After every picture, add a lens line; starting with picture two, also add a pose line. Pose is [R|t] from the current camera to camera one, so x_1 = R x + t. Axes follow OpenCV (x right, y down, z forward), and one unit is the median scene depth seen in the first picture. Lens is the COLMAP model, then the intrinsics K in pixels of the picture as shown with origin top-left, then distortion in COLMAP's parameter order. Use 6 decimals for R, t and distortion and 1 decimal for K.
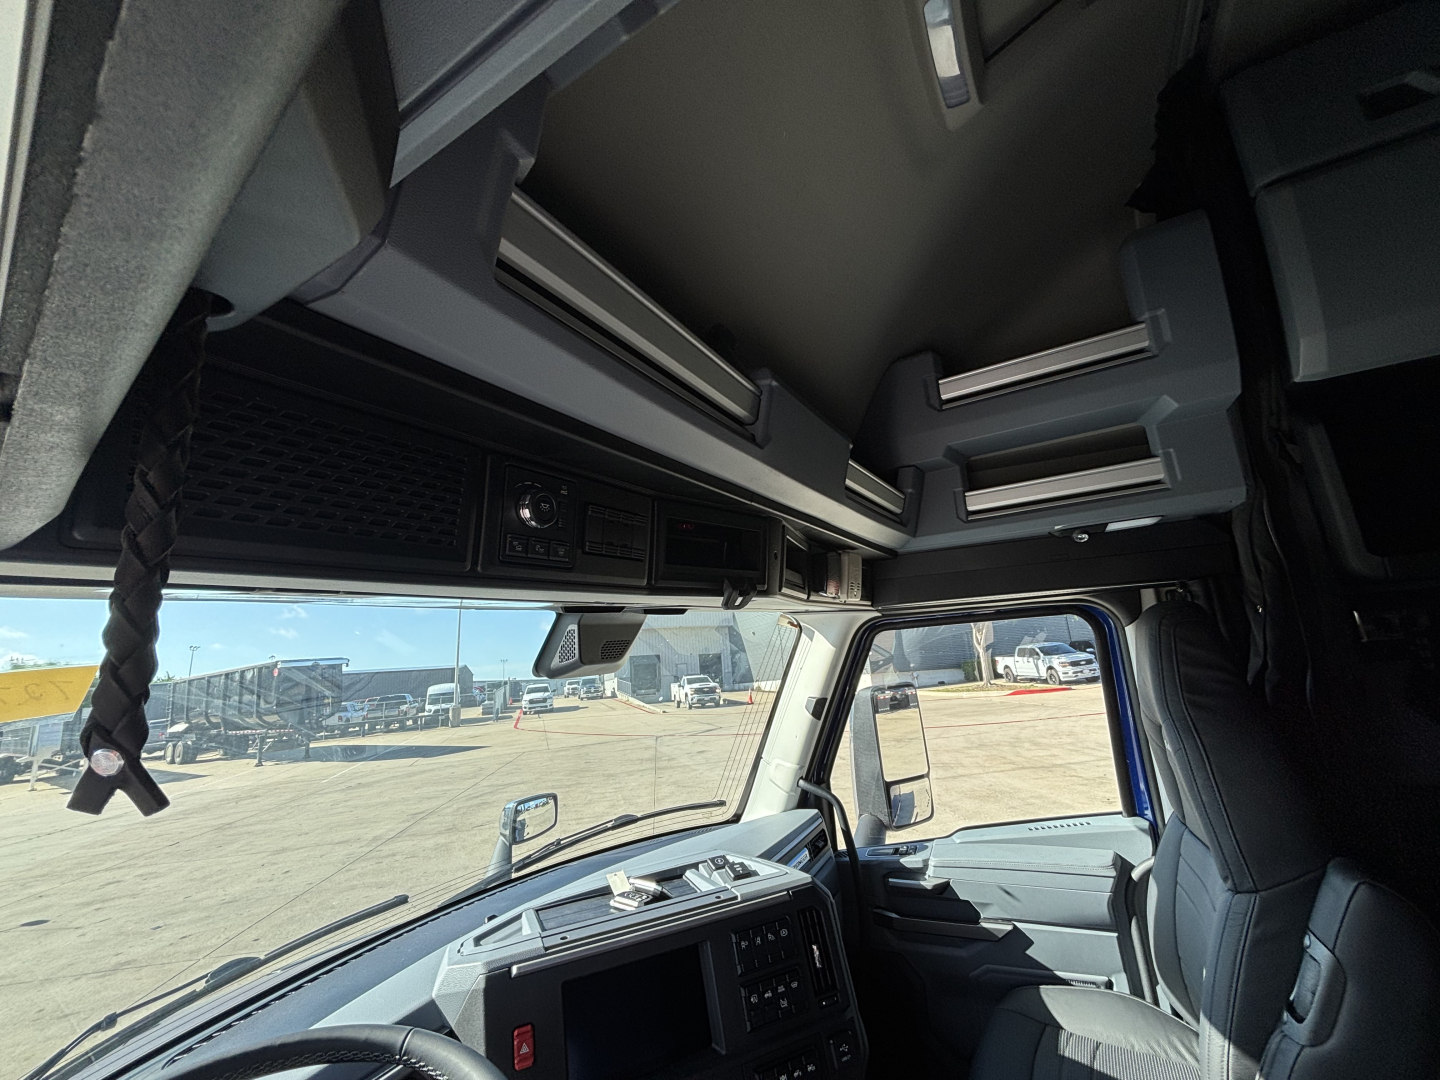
lens RADIAL K [[584.5, 0, 716.7], [0, 584.5, 540.4], [0, 0, 1]] dist [-0.001164, 0.000652]
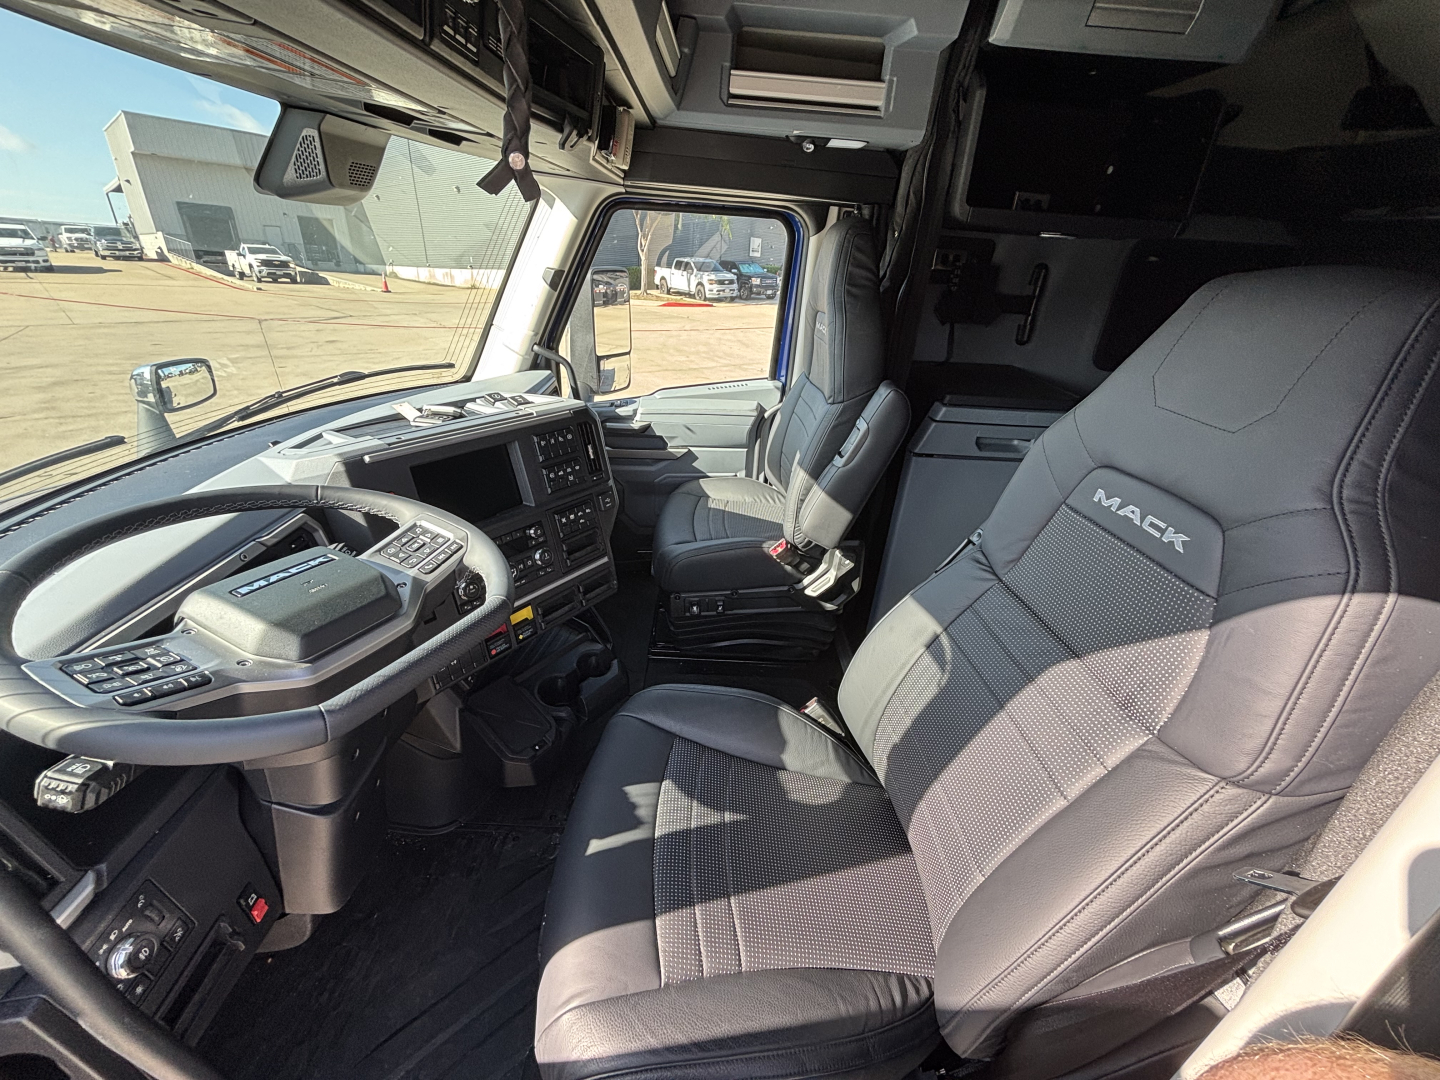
lens RADIAL K [[584.5, 0, 720.0], [0, 584.5, 534.0], [0, 0, 1]] dist [-0.001164, 0.000652]
pose [[0.850730, -0.110422, 0.513874, -0.196710], [-0.221343, 0.811498, 0.540813, 0.027464], [-0.476725, -0.573828, 0.665924, -0.127386]]
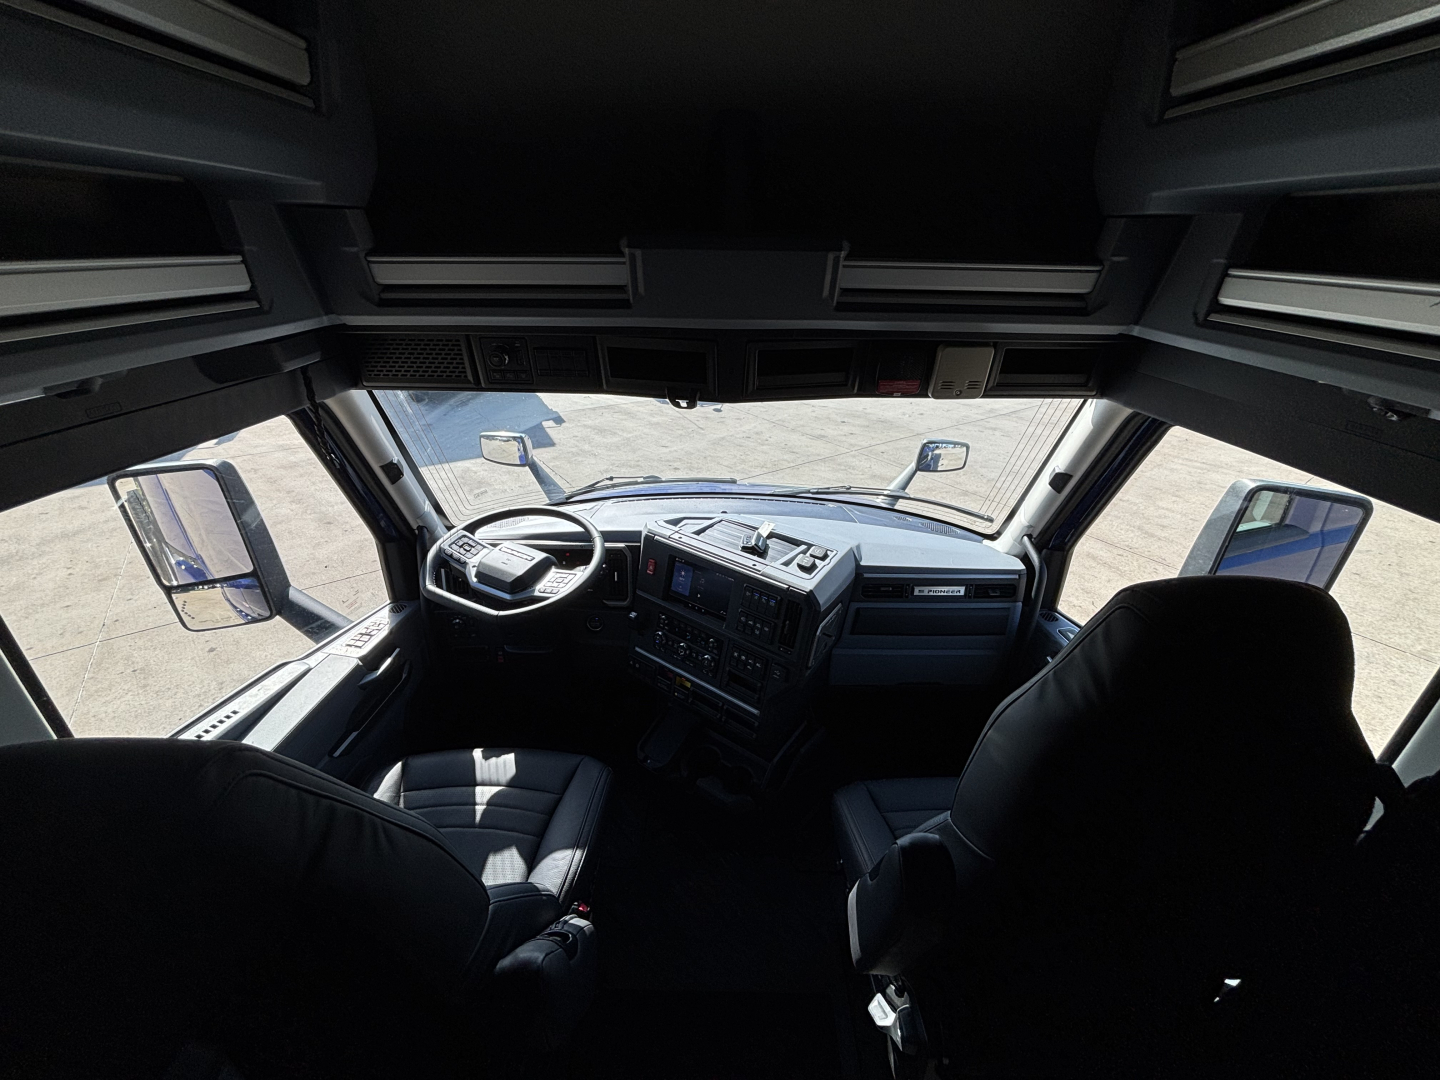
lens RADIAL K [[584.5, 0, 725.5], [0, 584.5, 533.3], [0, 0, 1]] dist [-0.001164, 0.000652]
pose [[0.494161, 0.472631, -0.729675, 0.708830], [0.110175, 0.798501, 0.591826, -0.263743], [0.862361, -0.372849, 0.342515, 0.283262]]
